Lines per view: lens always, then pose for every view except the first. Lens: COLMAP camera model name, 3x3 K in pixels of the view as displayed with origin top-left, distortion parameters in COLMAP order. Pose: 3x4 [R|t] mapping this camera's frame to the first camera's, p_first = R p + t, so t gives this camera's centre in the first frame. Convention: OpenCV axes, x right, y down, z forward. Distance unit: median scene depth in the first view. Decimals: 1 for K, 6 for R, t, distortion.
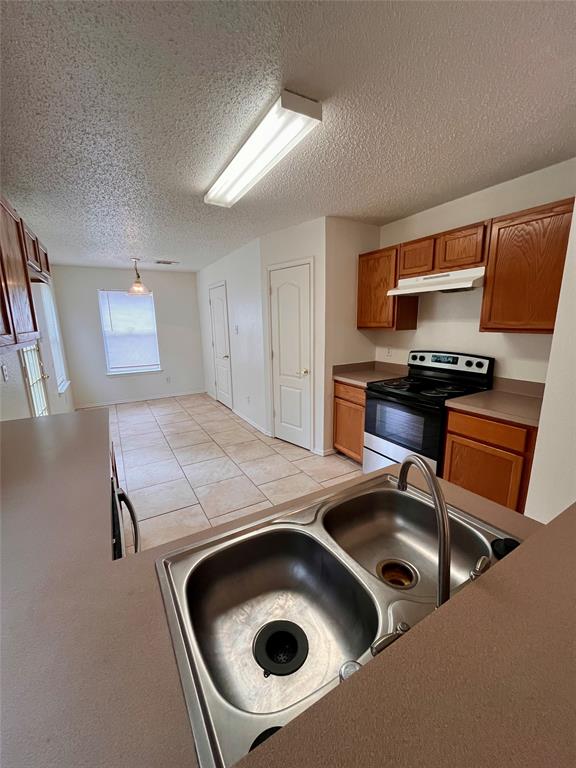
lens RADIAL K [[311.2, 0, 285.0], [0, 311.2, 385.1], [0, 0, 1]] dist [-0.001959, -0.000272]
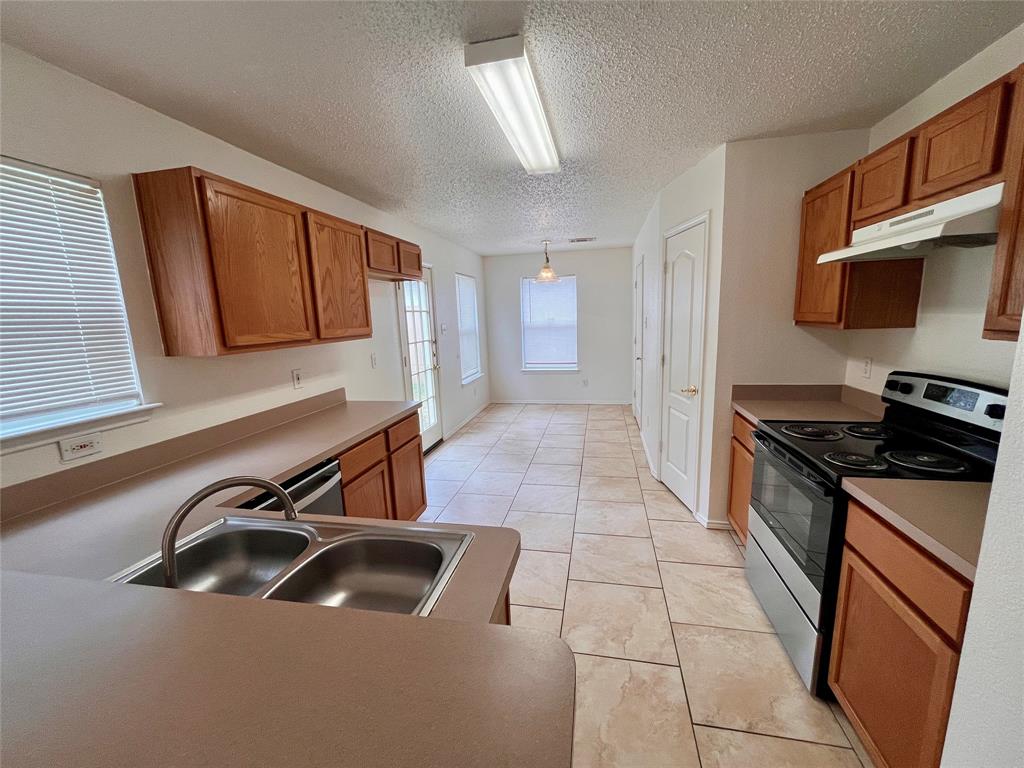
lens RADIAL K [[415.0, 0, 512.6], [0, 415.0, 388.1], [0, 0, 1]] dist [-0.001959, -0.000272]
pose [[0.746256, 0.109255, -0.656632, 0.377835], [-0.113863, 0.992851, 0.035793, -0.037806], [0.655848, 0.048056, 0.753362, 0.117583]]
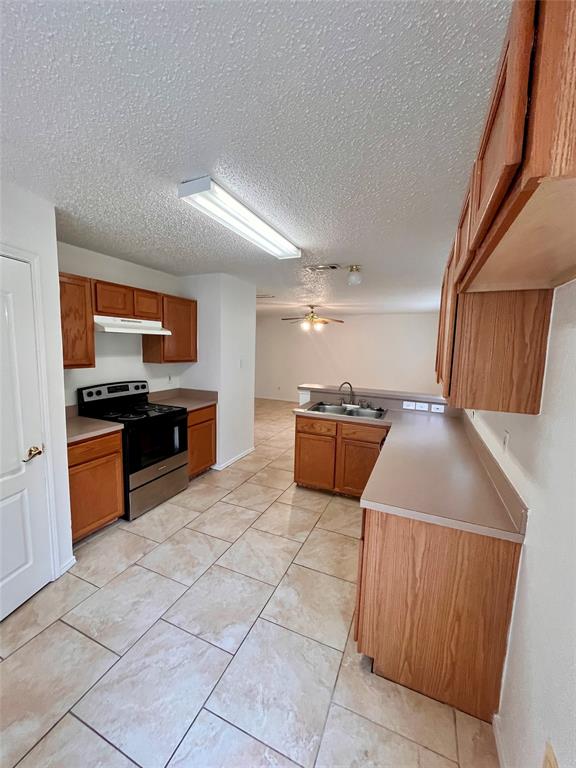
lens RADIAL K [[311.2, 0, 289.6], [0, 311.2, 380.9], [0, 0, 1]] dist [-0.001959, -0.000272]
pose [[-0.604249, -0.082678, 0.792495, -0.689542], [0.152430, 0.964238, 0.216818, -0.231610], [-0.782080, 0.251812, -0.570037, 1.004356]]
